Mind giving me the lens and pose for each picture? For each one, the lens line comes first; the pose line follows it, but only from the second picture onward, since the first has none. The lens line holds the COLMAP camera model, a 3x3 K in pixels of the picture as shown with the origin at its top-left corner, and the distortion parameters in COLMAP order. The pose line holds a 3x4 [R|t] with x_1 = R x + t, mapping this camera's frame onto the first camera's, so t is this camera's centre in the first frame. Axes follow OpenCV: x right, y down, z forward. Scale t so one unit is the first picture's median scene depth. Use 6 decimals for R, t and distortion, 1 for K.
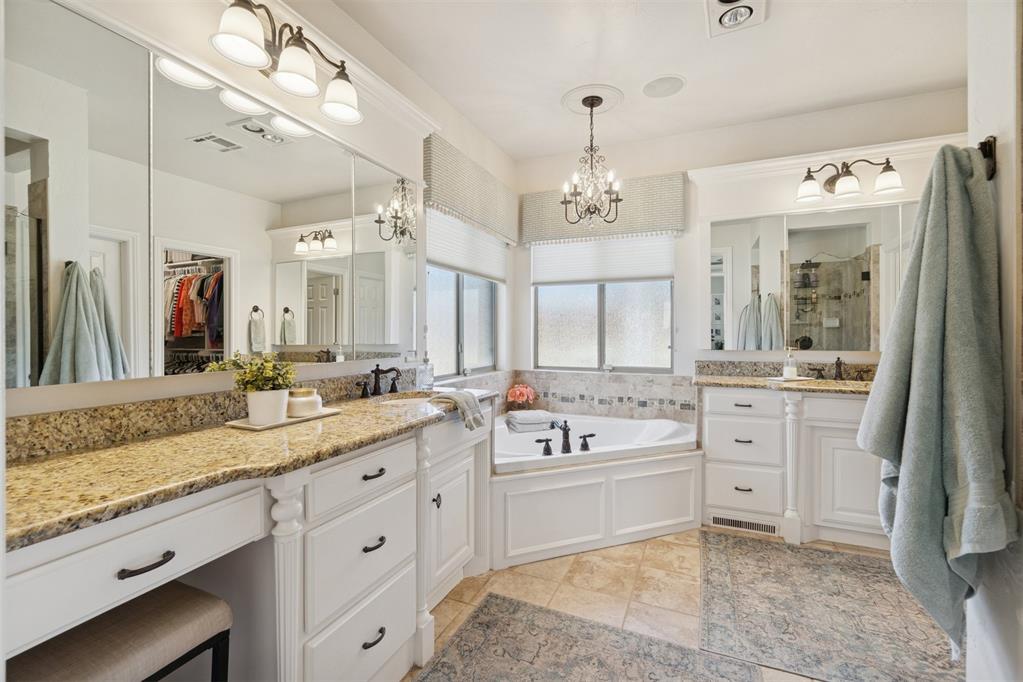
lens RADIAL K [[439.6, 0, 515.2], [0, 439.6, 335.7], [0, 0, 1]] dist [-0.005159, 0.001043]
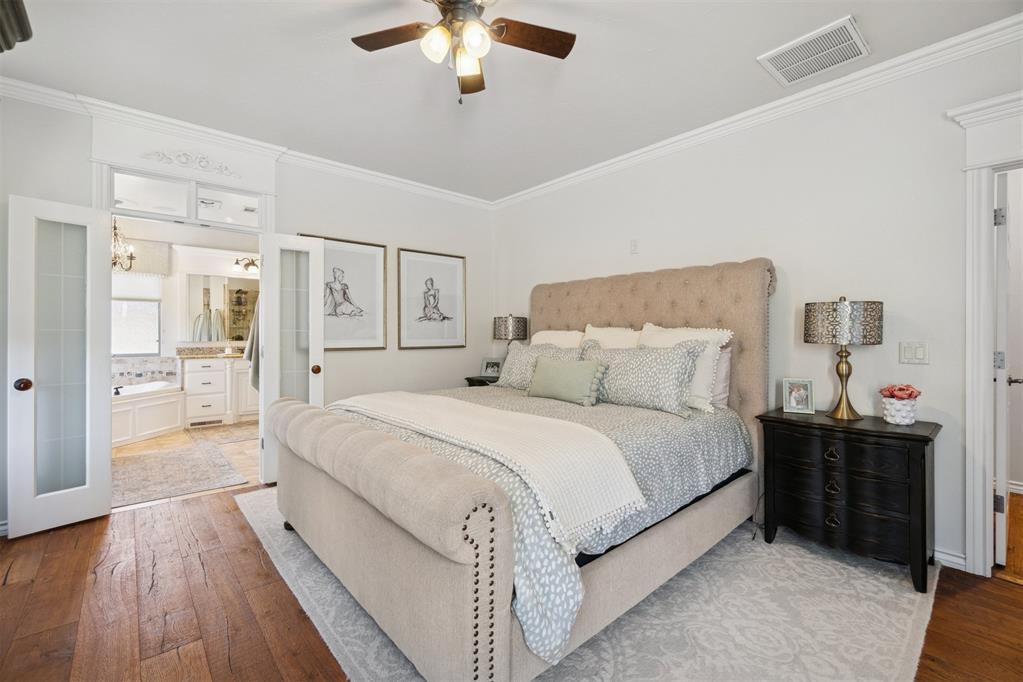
lens RADIAL K [[439.6, 0, 514.8], [0, 439.6, 334.9], [0, 0, 1]] dist [-0.005159, 0.001043]
pose [[0.423532, 0.000372, 0.905881, -0.653310], [0.002038, 0.999997, -0.001363, 0.007996], [-0.905879, 0.002423, 0.423530, -1.062623]]
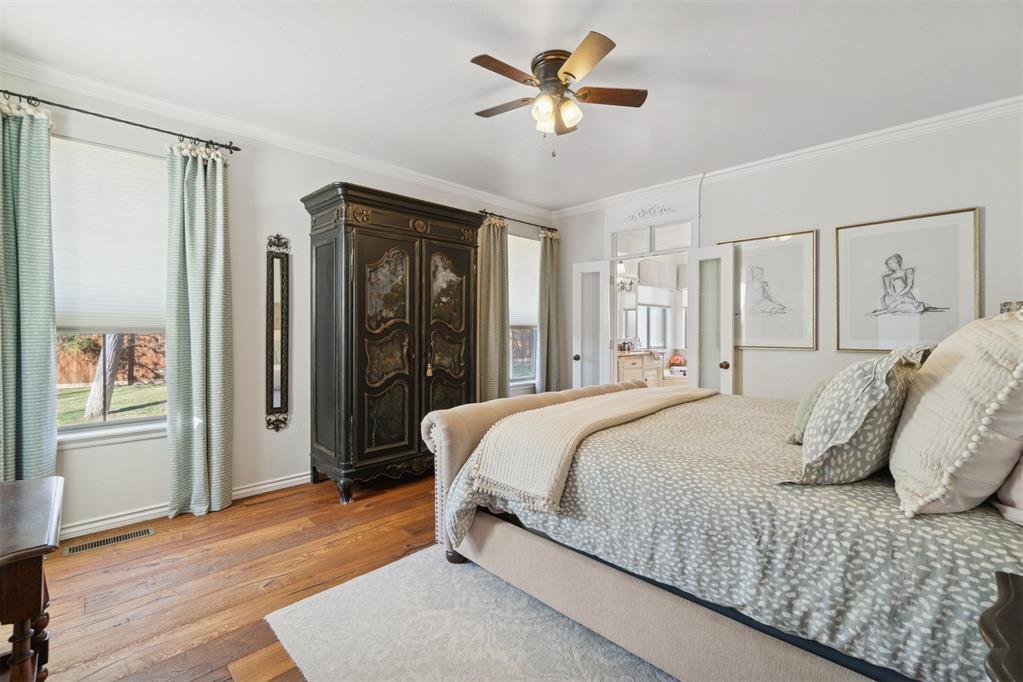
lens RADIAL K [[439.6, 0, 515.8], [0, 439.6, 337.2], [0, 0, 1]] dist [-0.005159, 0.001043]
pose [[0.927735, 0.006656, -0.373181, 0.094922], [-0.003408, 0.999950, 0.009364, 0.007034], [0.373224, -0.007415, 0.927711, -1.501093]]
